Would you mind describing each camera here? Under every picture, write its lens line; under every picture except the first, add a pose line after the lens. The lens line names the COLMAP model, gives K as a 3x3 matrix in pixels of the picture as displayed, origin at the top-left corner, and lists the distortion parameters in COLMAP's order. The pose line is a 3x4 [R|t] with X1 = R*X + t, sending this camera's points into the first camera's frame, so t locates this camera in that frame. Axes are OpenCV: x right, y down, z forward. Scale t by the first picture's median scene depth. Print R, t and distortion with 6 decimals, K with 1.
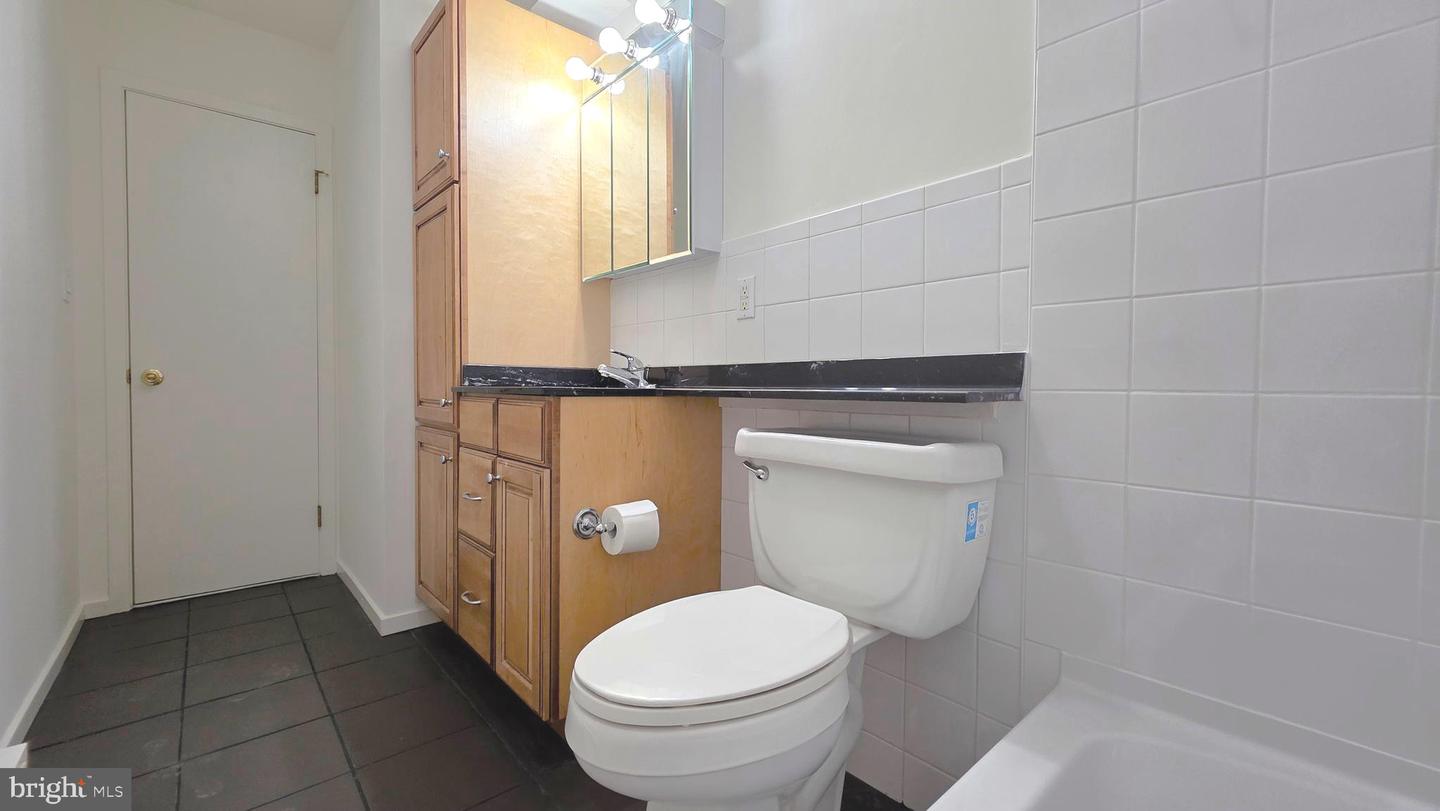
lens RADIAL K [[586.1, 0, 718.5], [0, 586.1, 401.8], [0, 0, 1]] dist [0.004824, 0.000033]
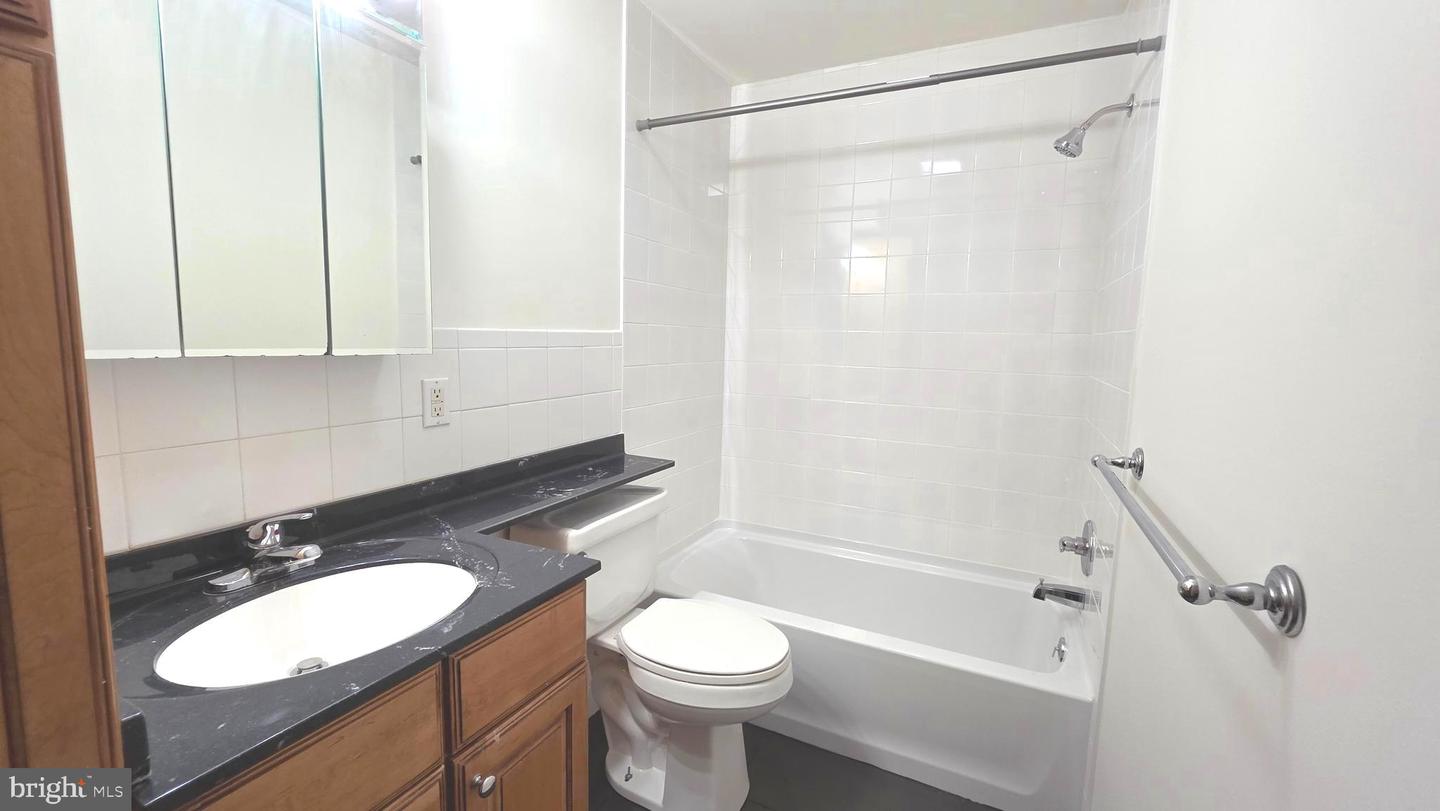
lens RADIAL K [[586.1, 0, 718.5], [0, 586.1, 401.8], [0, 0, 1]] dist [0.004824, 0.000033]
pose [[-0.377710, -0.123050, 0.917711, -0.902641], [-0.000671, 0.991166, 0.132623, -0.294232], [-0.925924, 0.049477, -0.374456, 0.951577]]
